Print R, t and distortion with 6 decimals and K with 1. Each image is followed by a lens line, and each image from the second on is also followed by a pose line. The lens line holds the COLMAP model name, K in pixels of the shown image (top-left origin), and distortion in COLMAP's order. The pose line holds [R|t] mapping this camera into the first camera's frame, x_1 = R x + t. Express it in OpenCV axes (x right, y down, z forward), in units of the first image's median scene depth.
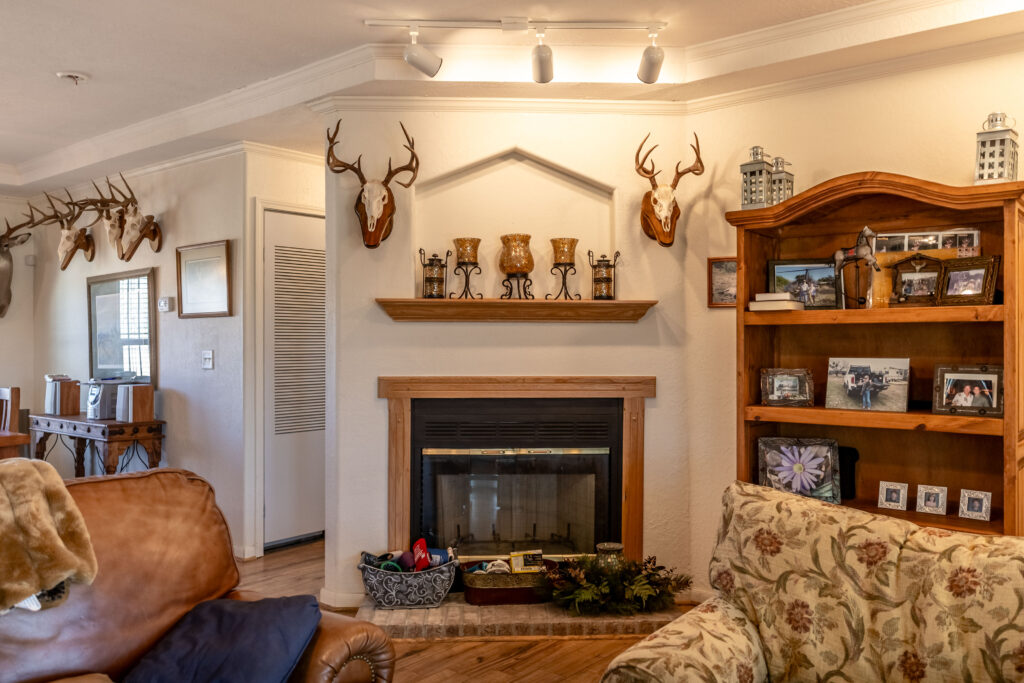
lens RADIAL K [[825.2, 0, 512.0], [0, 825.2, 341.5], [0, 0, 1]] dist [-0.007283, 0.004905]
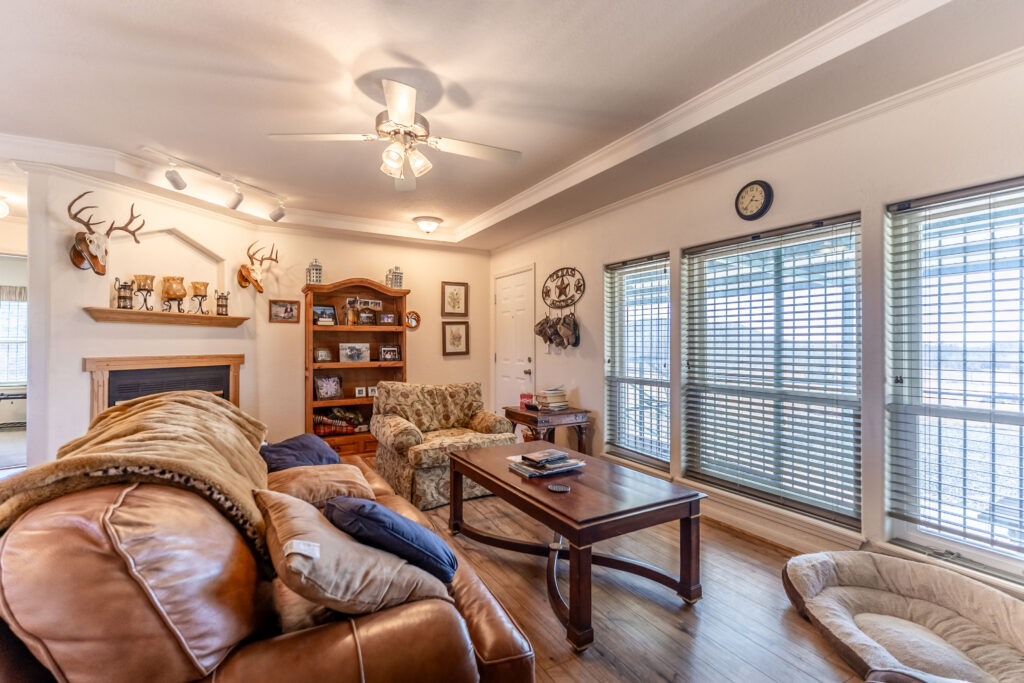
lens RADIAL K [[467.5, 0, 513.6], [0, 467.5, 325.4], [0, 0, 1]] dist [-0.012767, 0.000035]
pose [[0.354227, 0.037682, 0.934400, -0.683939], [0.001377, 0.999166, -0.040815, 0.019653], [-0.935159, 0.015745, 0.353879, -0.047364]]
